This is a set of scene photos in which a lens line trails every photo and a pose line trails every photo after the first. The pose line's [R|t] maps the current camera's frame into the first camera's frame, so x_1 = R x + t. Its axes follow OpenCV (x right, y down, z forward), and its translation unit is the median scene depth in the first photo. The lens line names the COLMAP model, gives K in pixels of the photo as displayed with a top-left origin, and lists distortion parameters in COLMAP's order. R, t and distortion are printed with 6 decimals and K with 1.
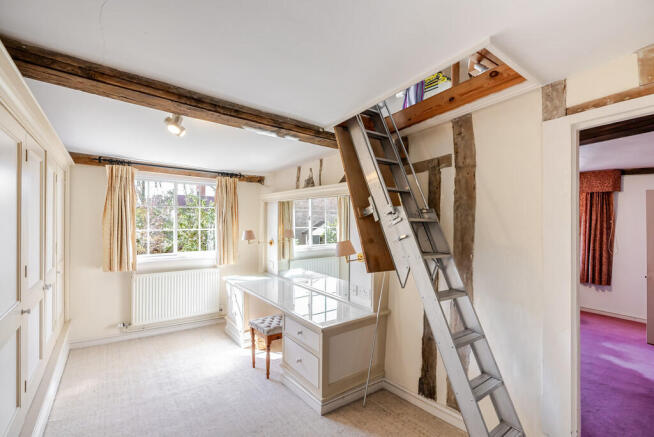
lens RADIAL K [[299.1, 0, 327.4], [0, 299.1, 222.8], [0, 0, 1]] dist [-0.002009, 0.000210]
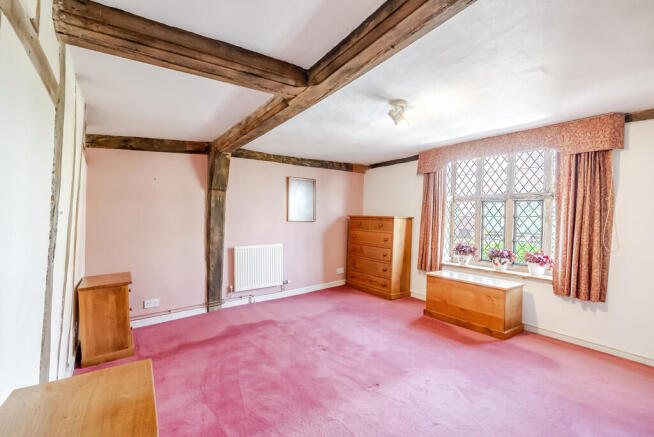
lens RADIAL K [[299.1, 0, 327.0], [0, 299.1, 217.0], [0, 0, 1]] dist [-0.002009, 0.000210]
pose [[0.999729, -0.003866, 0.022972, 0.350855], [0.003410, 0.999797, 0.019845, 0.018846], [-0.023044, -0.019762, 0.999539, 0.389488]]
